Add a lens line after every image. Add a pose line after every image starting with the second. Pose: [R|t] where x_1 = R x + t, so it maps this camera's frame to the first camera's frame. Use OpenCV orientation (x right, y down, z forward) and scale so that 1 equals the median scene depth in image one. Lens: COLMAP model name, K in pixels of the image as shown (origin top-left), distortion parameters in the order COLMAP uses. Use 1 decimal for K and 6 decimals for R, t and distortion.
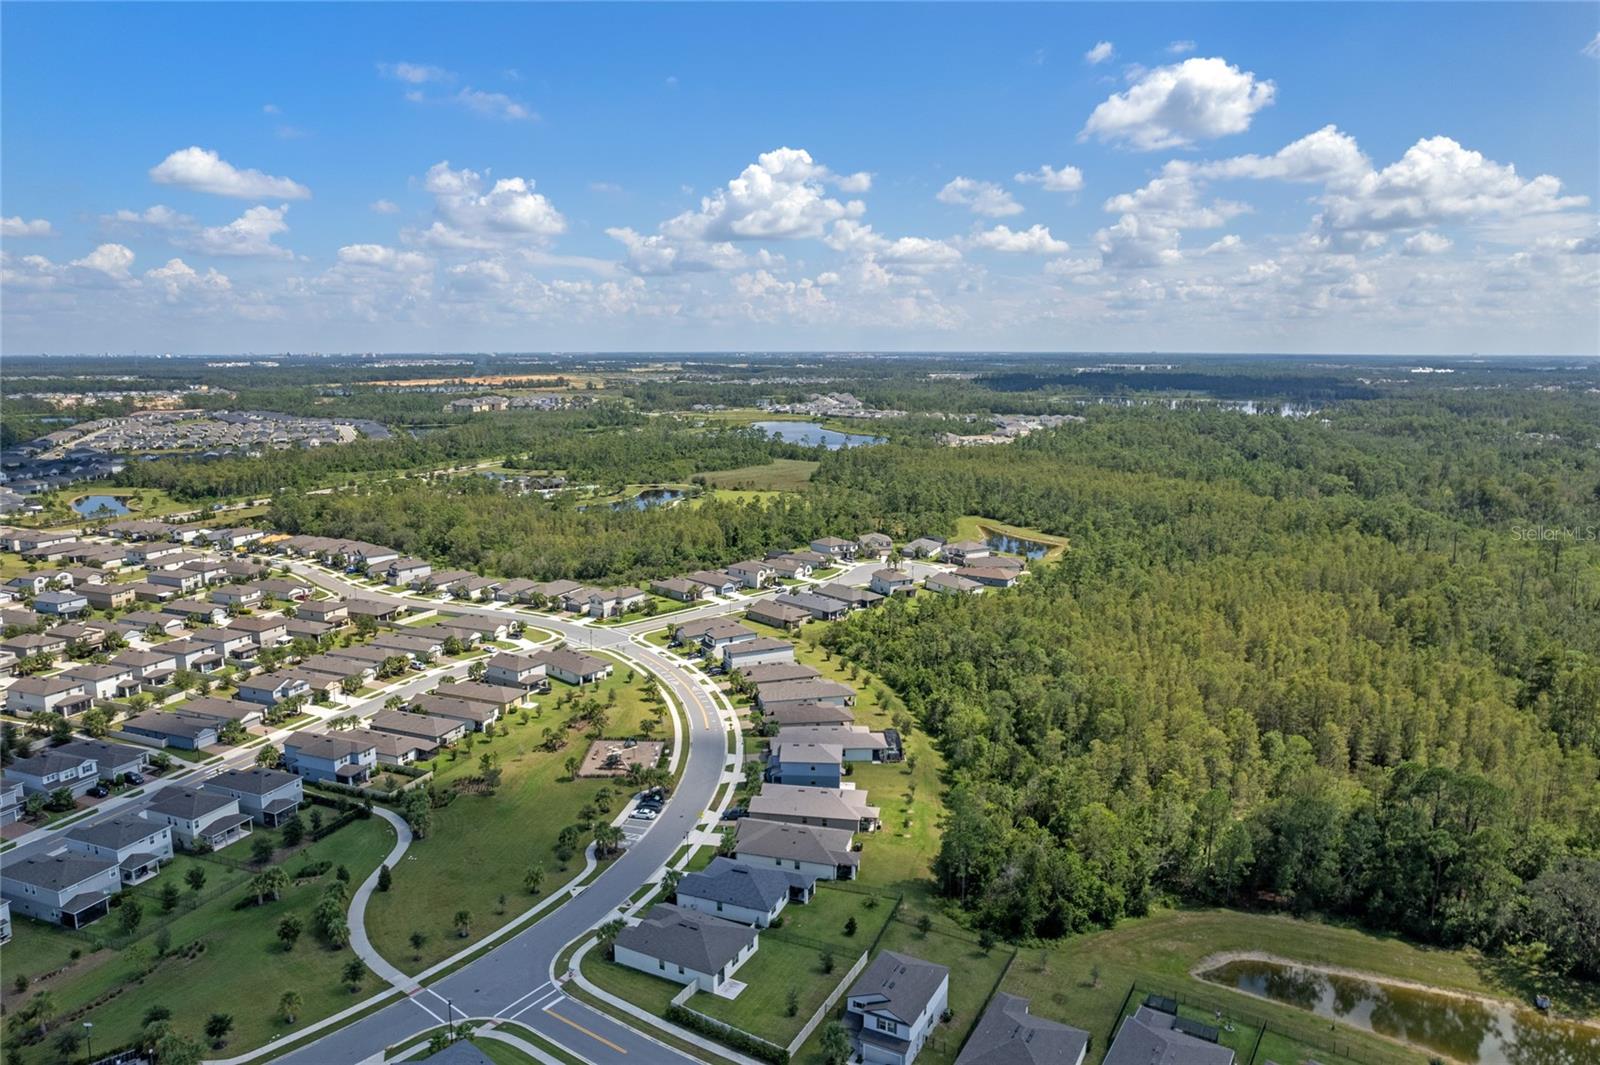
lens RADIAL K [[1022.4, 0, 800.0], [0, 1022.4, 532.5], [0, 0, 1]] dist [-0.065153, 0.050350]
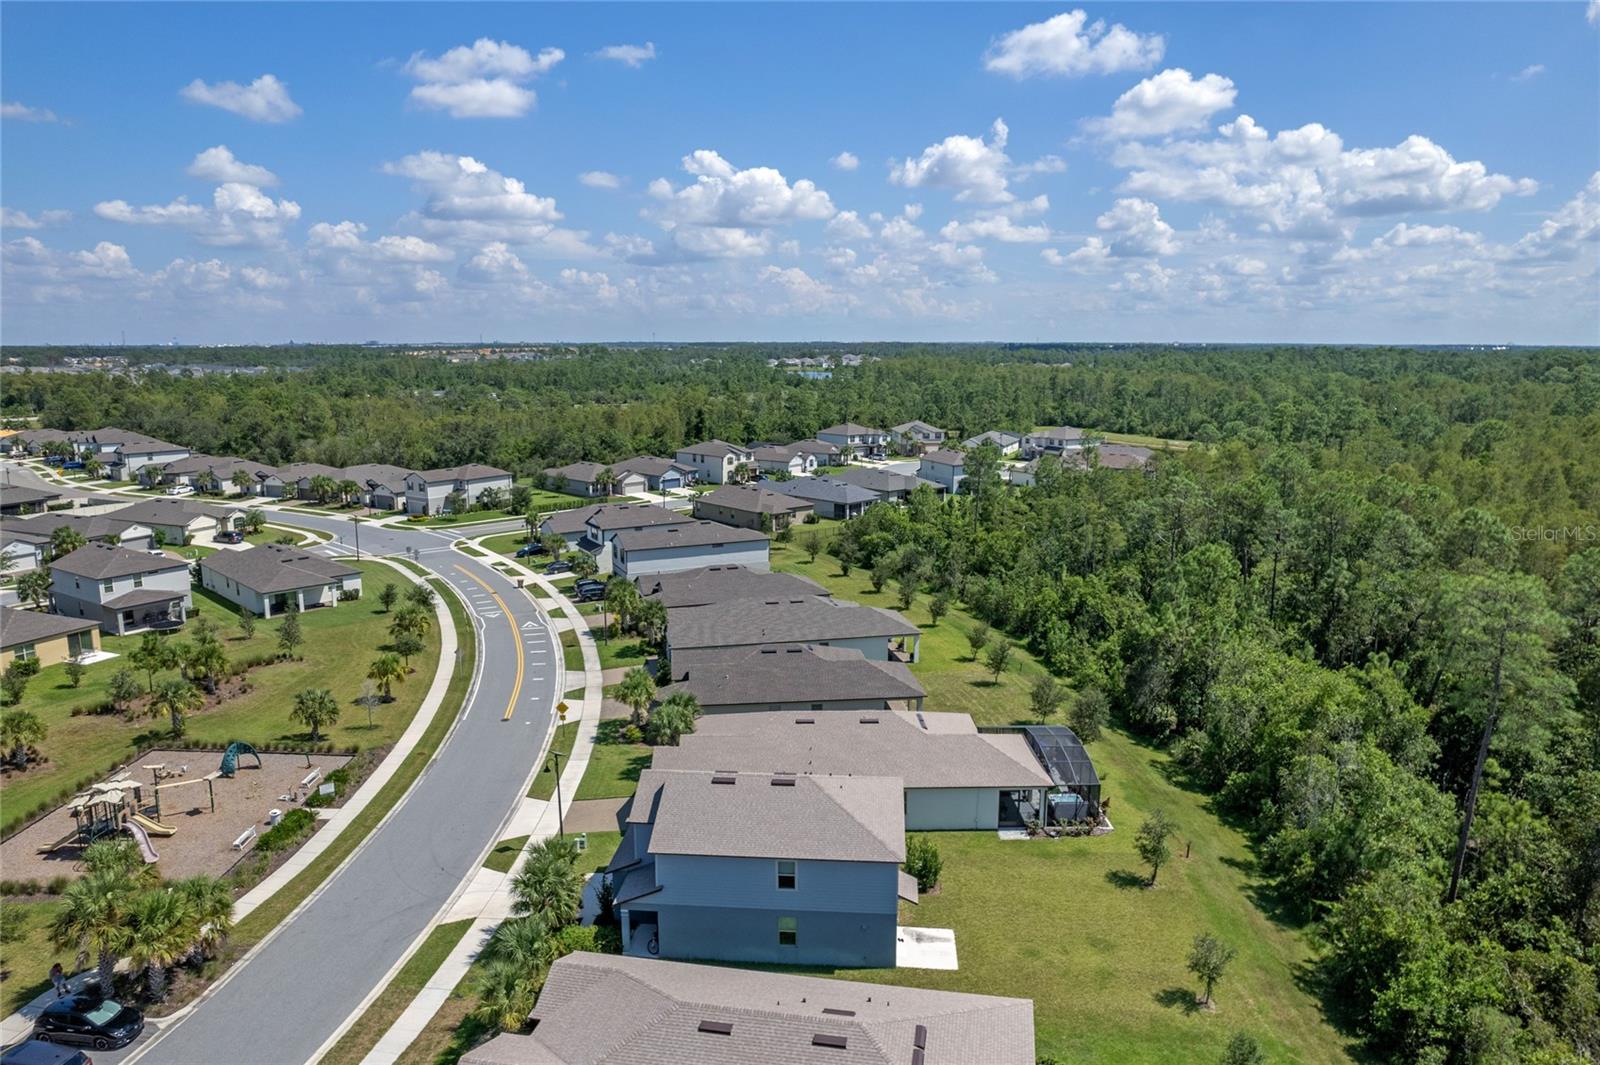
lens RADIAL K [[1052.9, 0, 801.3], [0, 1052.9, 528.3], [0, 0, 1]] dist [-0.071903, 0.061050]
pose [[0.999930, 0.002139, -0.011660, 0.013051], [-0.002091, 0.999989, 0.004131, 0.099742], [0.011669, -0.004106, 0.999923, 0.511970]]
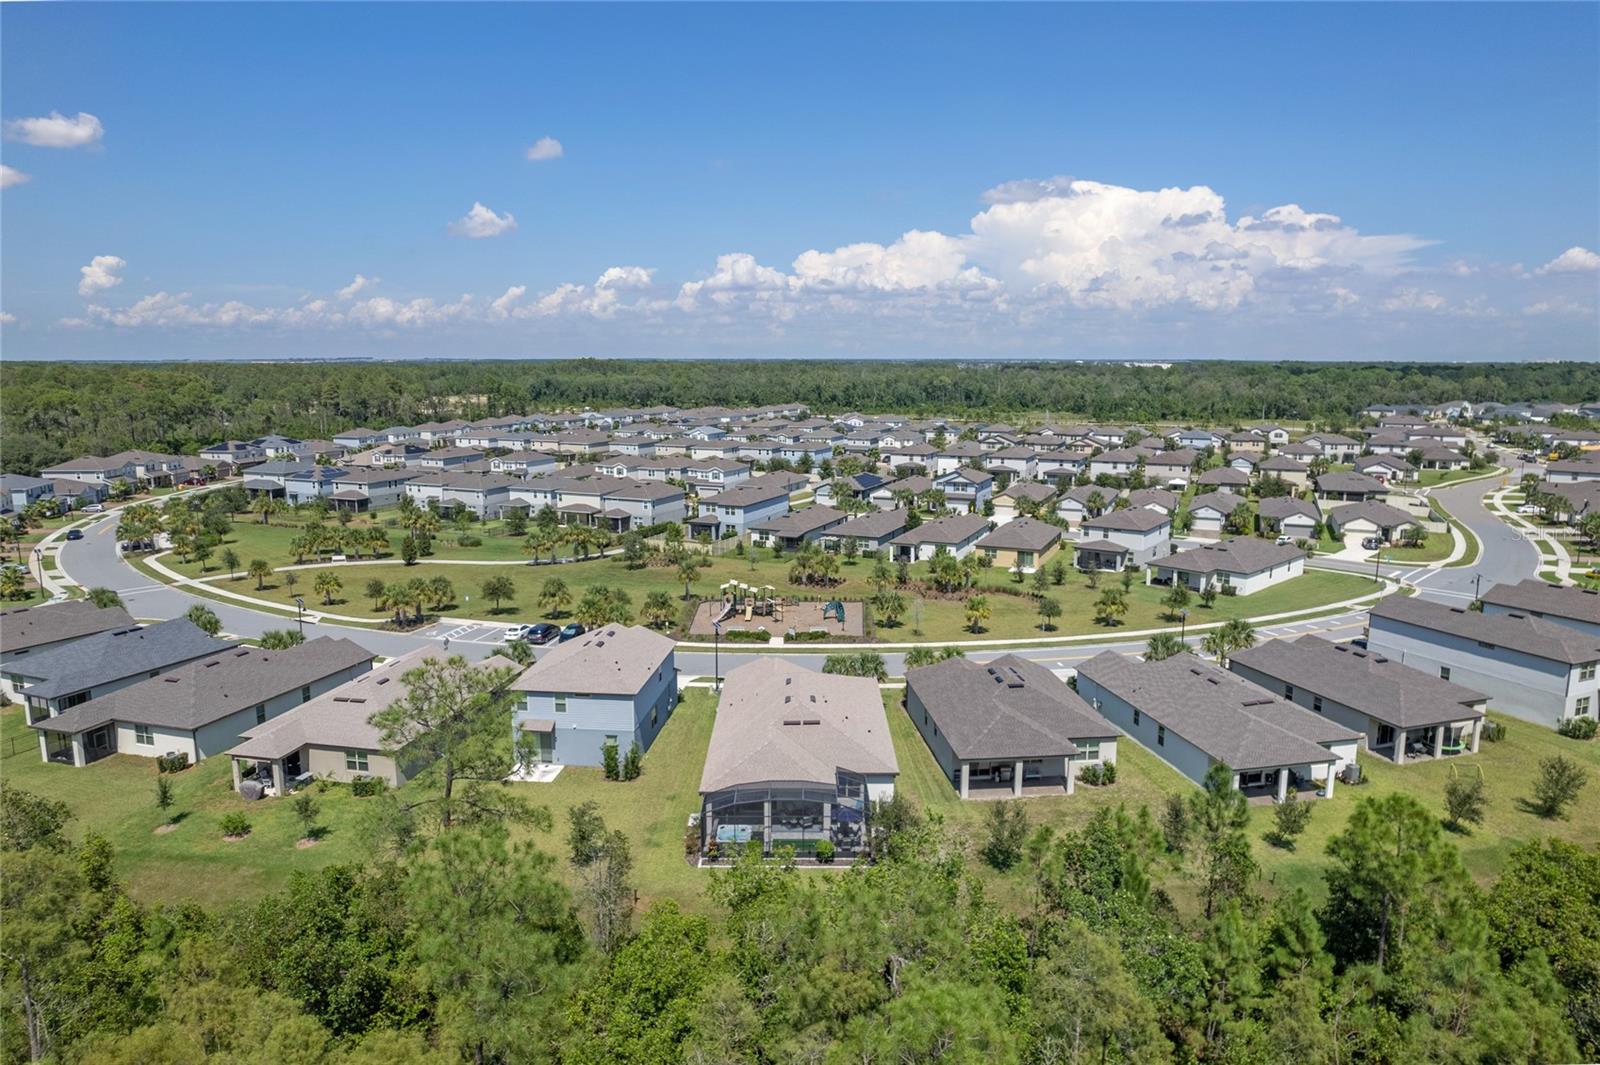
lens RADIAL K [[1037.5, 0, 800.0], [0, 1037.5, 532.5], [0, 0, 1]] dist [-0.053977, 0.001044]
pose [[-0.029123, 0.166593, -0.985596, 0.269545], [-0.171353, 0.970586, 0.169119, 0.060458], [0.984779, 0.173810, 0.000280, 0.742291]]
